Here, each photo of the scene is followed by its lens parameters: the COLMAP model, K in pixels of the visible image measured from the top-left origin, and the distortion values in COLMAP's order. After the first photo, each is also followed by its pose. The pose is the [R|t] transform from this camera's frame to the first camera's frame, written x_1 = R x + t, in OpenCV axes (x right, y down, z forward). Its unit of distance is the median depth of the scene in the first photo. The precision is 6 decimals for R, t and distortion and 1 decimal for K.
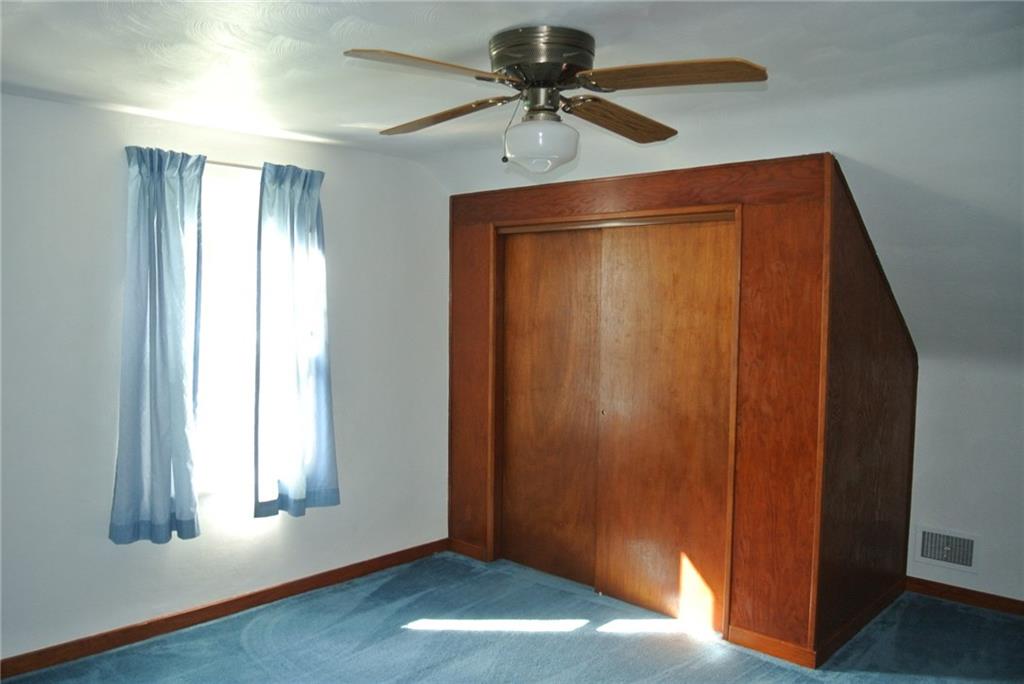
lens RADIAL K [[806.8, 0, 512.0], [0, 806.8, 342.0], [0, 0, 1]] dist [-0.061307, 0.007610]
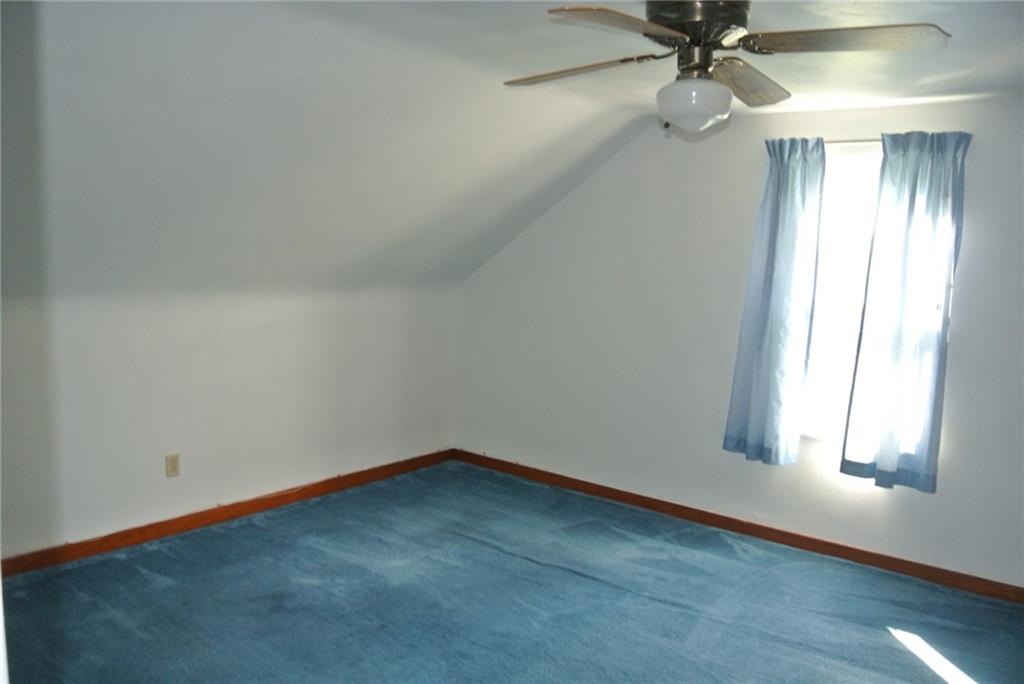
lens RADIAL K [[806.8, 0, 512.0], [0, 806.8, 342.0], [0, 0, 1]] dist [-0.061307, 0.007610]
pose [[0.112204, 0.102489, -0.988386, 0.701338], [-0.090432, 0.991592, 0.092556, -0.011739], [0.989562, 0.078996, 0.120529, 0.451709]]
